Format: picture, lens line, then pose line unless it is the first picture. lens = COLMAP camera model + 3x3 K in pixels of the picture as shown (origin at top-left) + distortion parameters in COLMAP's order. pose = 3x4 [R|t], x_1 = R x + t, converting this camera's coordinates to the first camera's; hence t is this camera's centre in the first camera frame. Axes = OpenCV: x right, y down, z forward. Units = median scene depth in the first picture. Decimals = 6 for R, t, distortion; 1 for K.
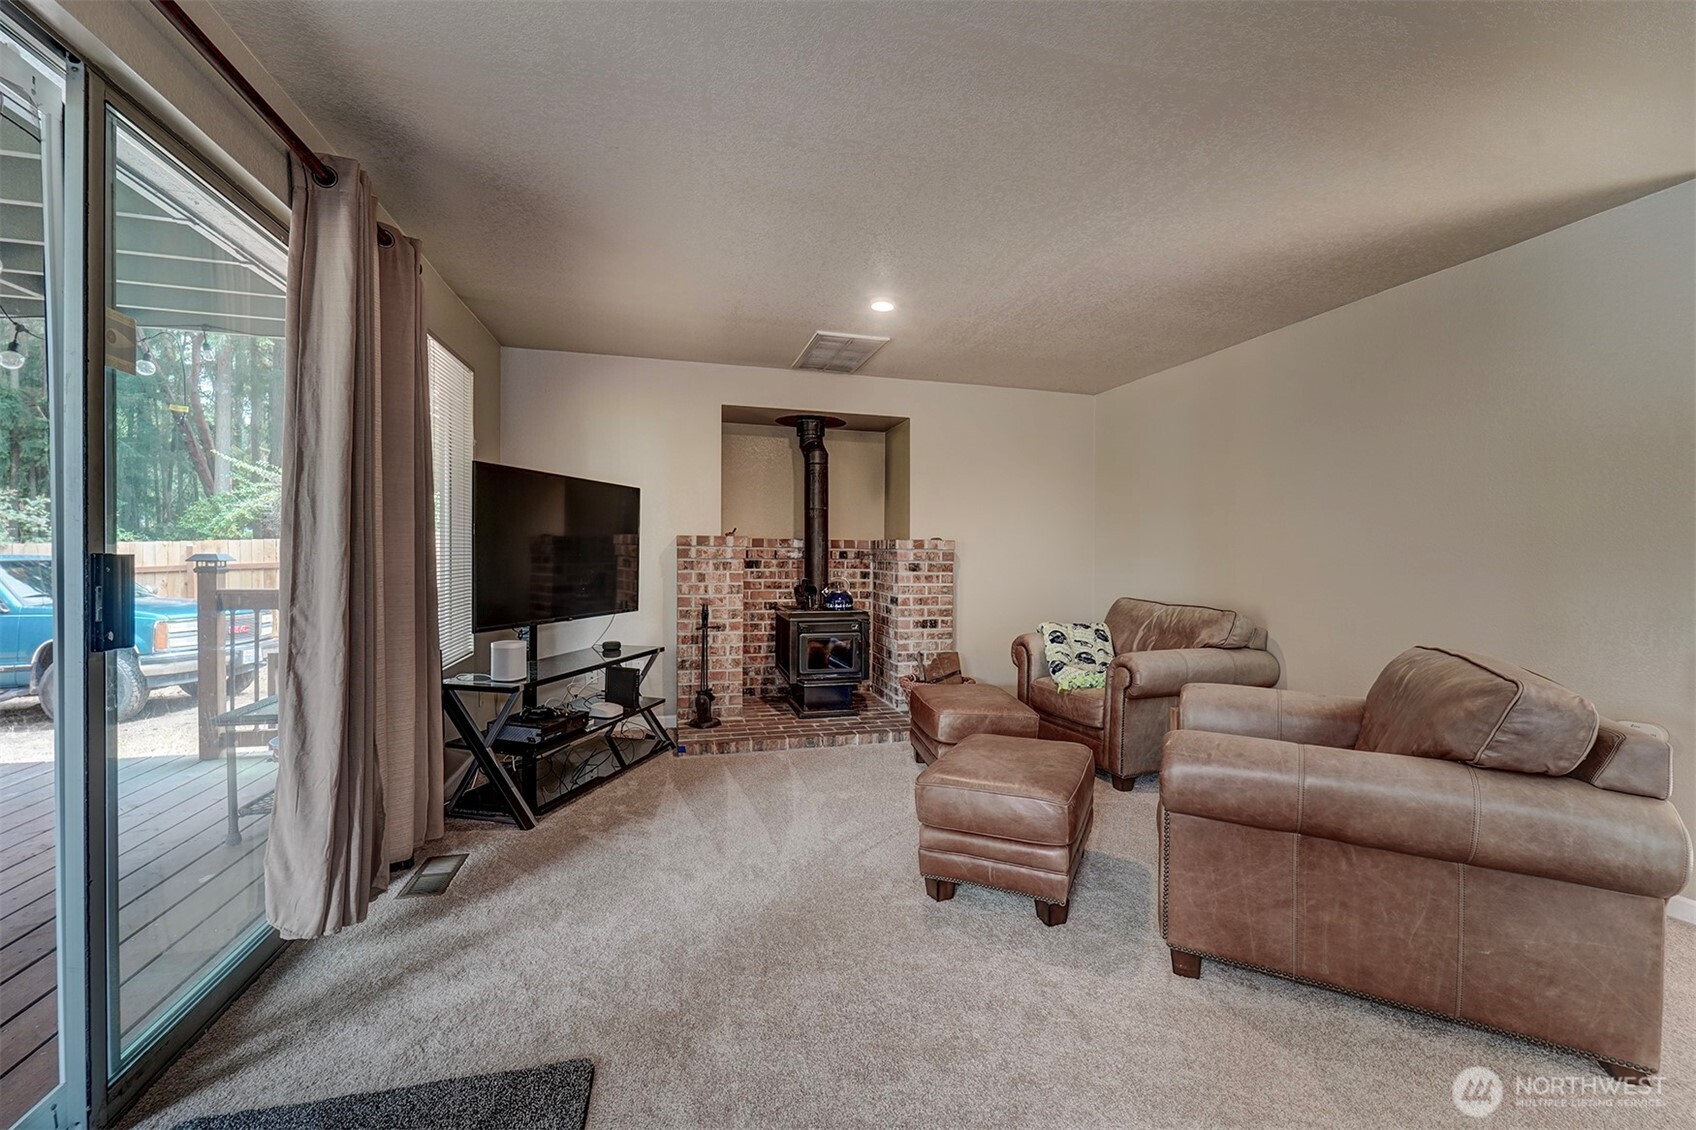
lens RADIAL K [[694.8, 0, 854.9], [0, 694.8, 564.5], [0, 0, 1]] dist [0.001377, -0.000164]
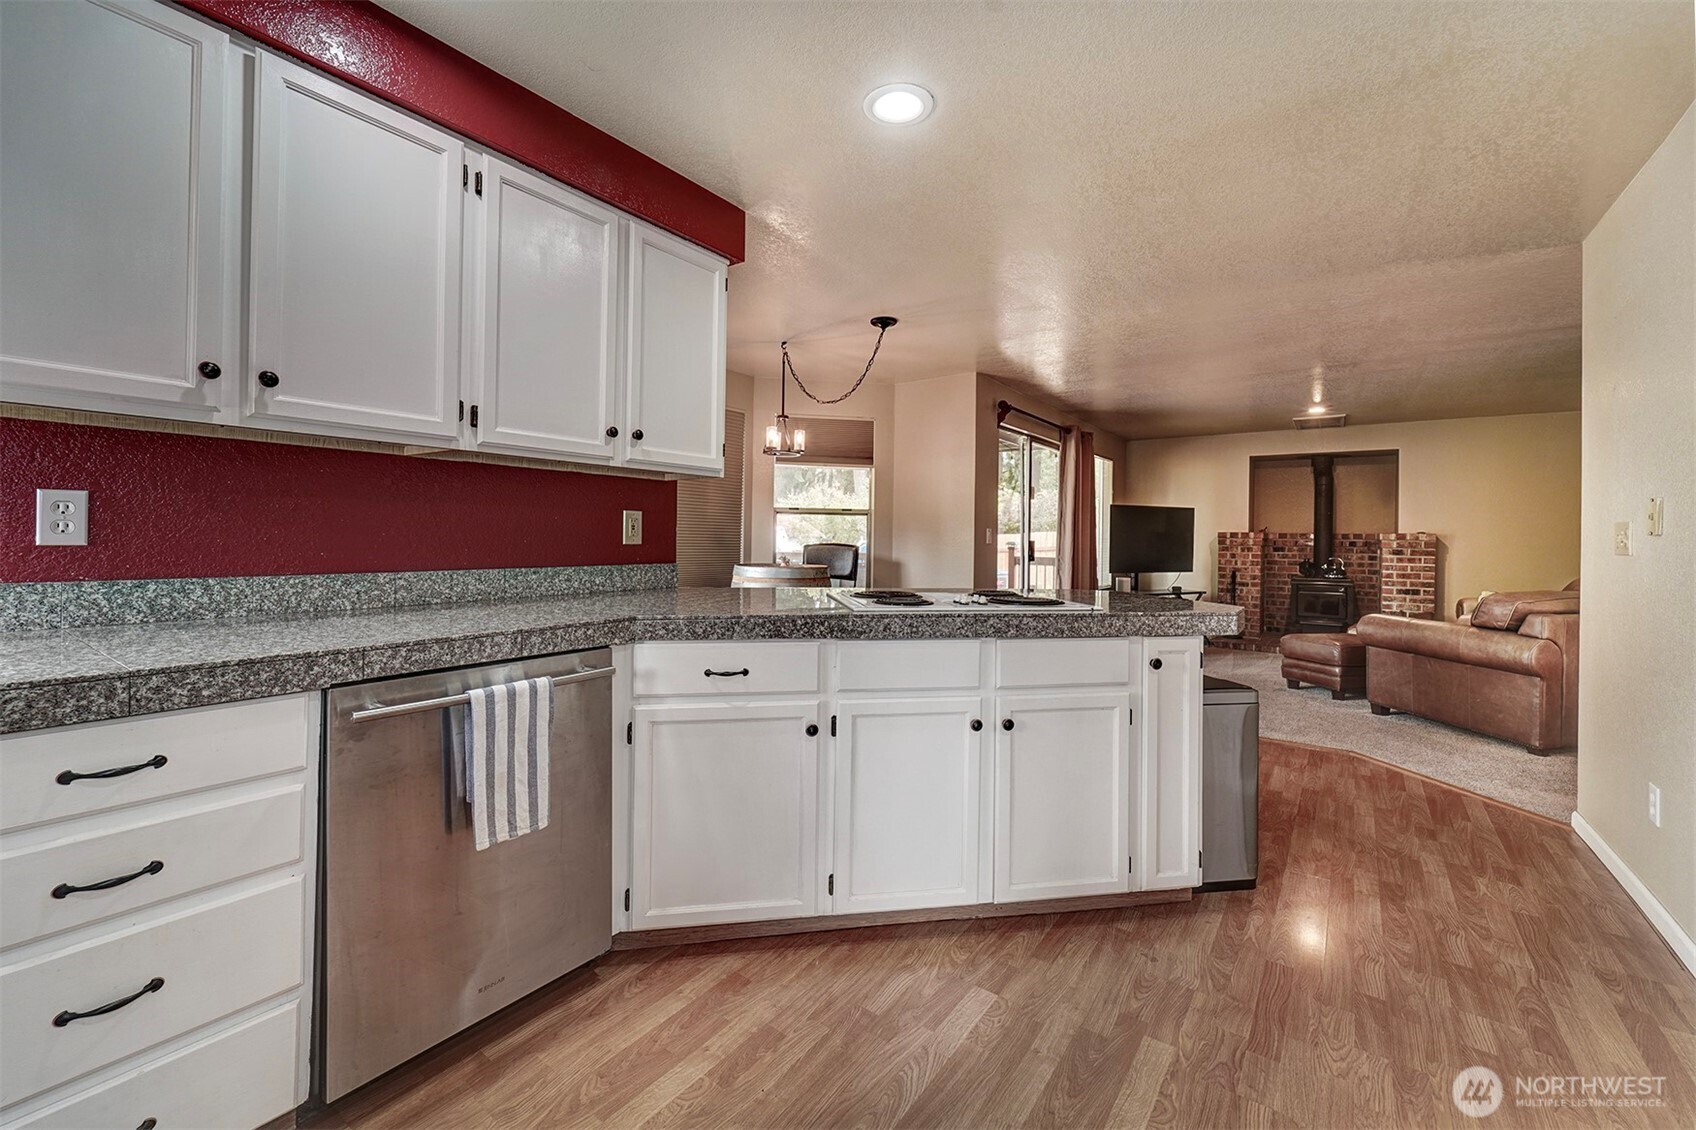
lens RADIAL K [[694.8, 0, 843.4], [0, 694.8, 528.1], [0, 0, 1]] dist [0.001377, -0.000164]
pose [[0.628728, -0.013433, -0.777510, 0.491334], [-0.015609, 0.999431, -0.029889, 0.015023], [0.777469, 0.030928, 0.628160, -0.822697]]
